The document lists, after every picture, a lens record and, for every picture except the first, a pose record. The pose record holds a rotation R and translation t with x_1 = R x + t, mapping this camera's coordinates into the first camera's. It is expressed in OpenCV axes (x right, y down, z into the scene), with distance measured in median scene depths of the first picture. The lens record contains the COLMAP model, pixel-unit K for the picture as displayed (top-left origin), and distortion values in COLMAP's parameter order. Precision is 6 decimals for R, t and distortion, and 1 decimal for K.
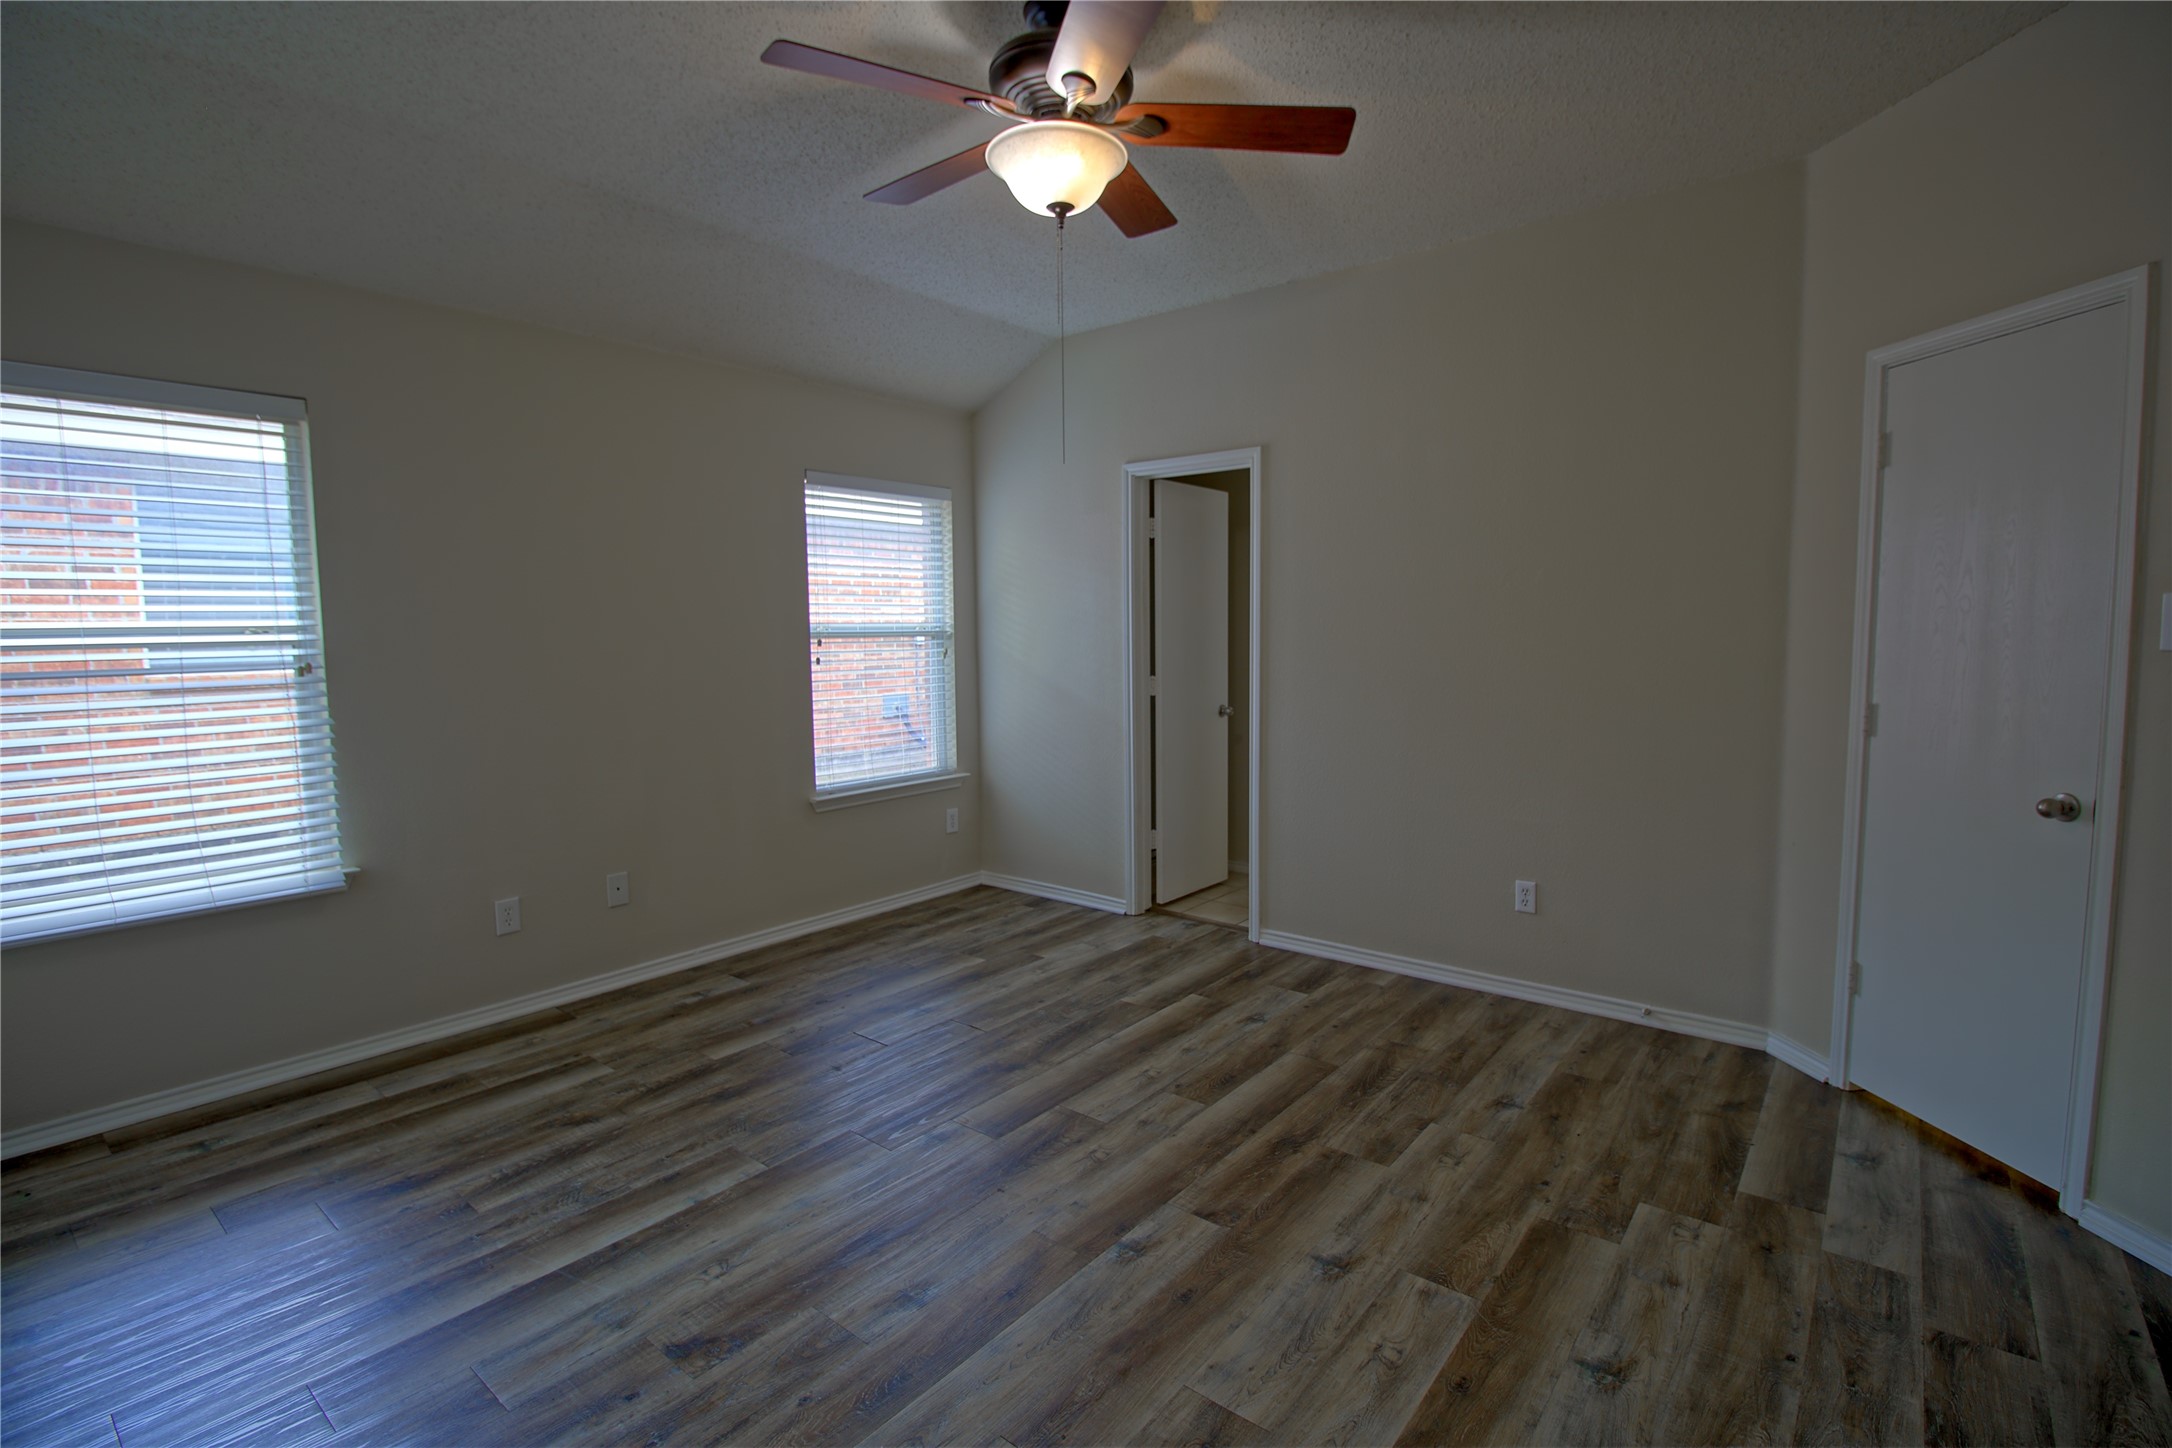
lens RADIAL K [[1002.5, 0, 1081.6], [0, 1002.5, 720.9], [0, 0, 1]] dist [0.021564, -0.001725]
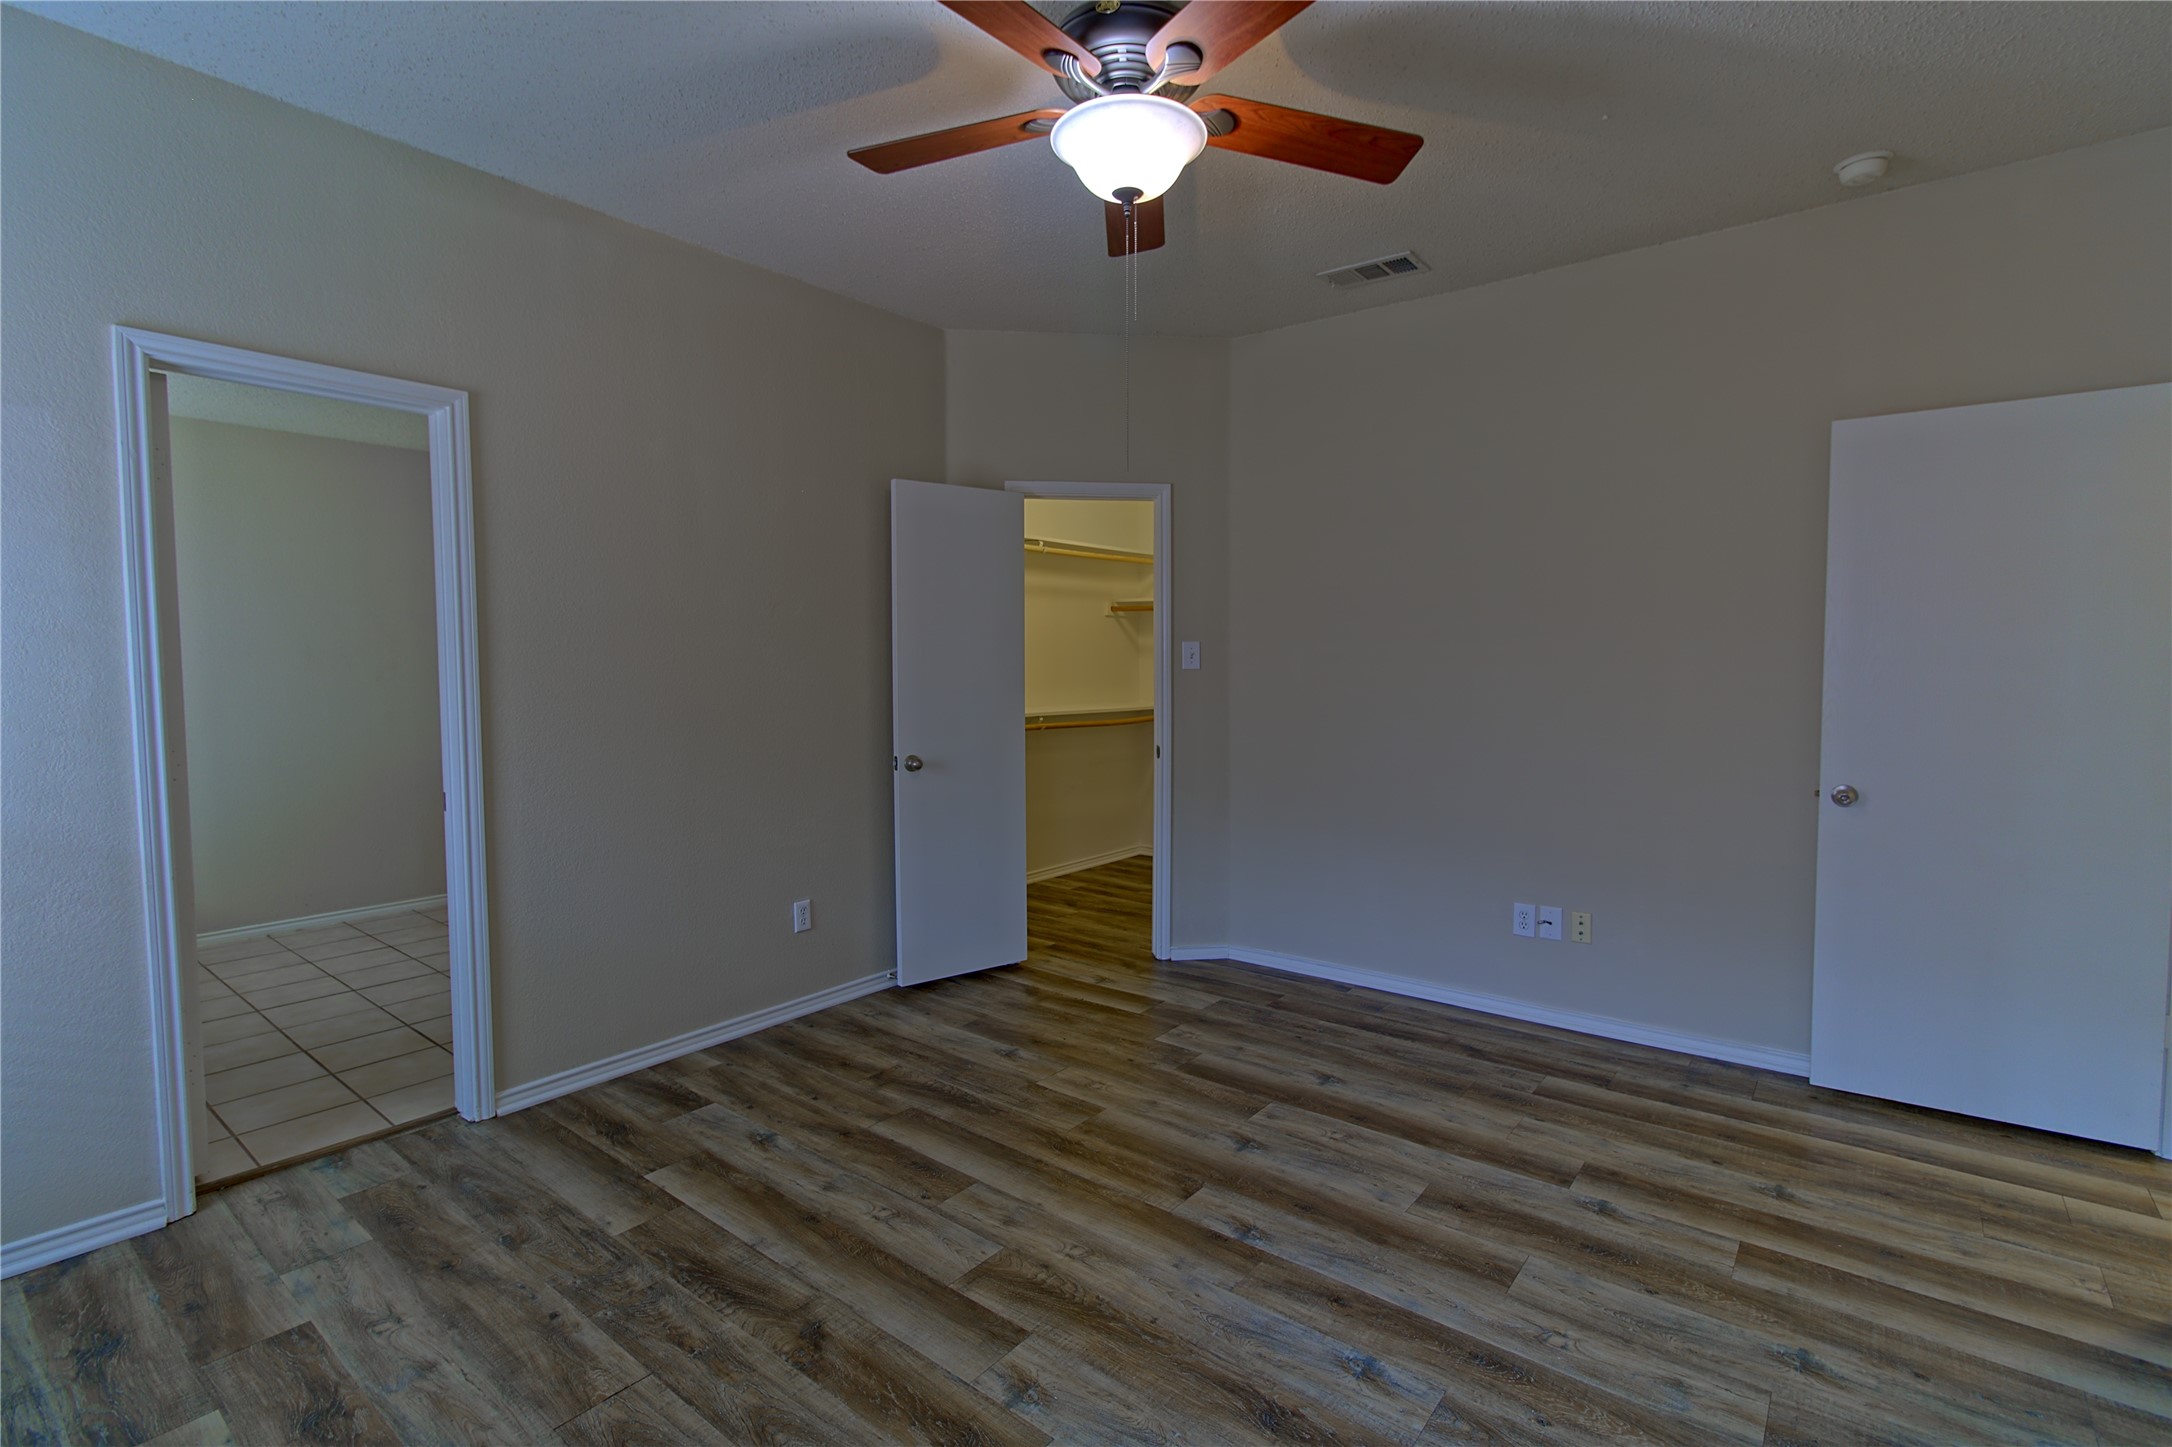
lens RADIAL K [[1002.5, 0, 1083.3], [0, 1002.5, 727.2], [0, 0, 1]] dist [0.021564, -0.001725]
pose [[-0.019305, -0.053943, 0.998357, -0.764663], [0.080065, 0.995253, 0.055324, -0.078986], [-0.996603, 0.081002, -0.014894, 0.858049]]
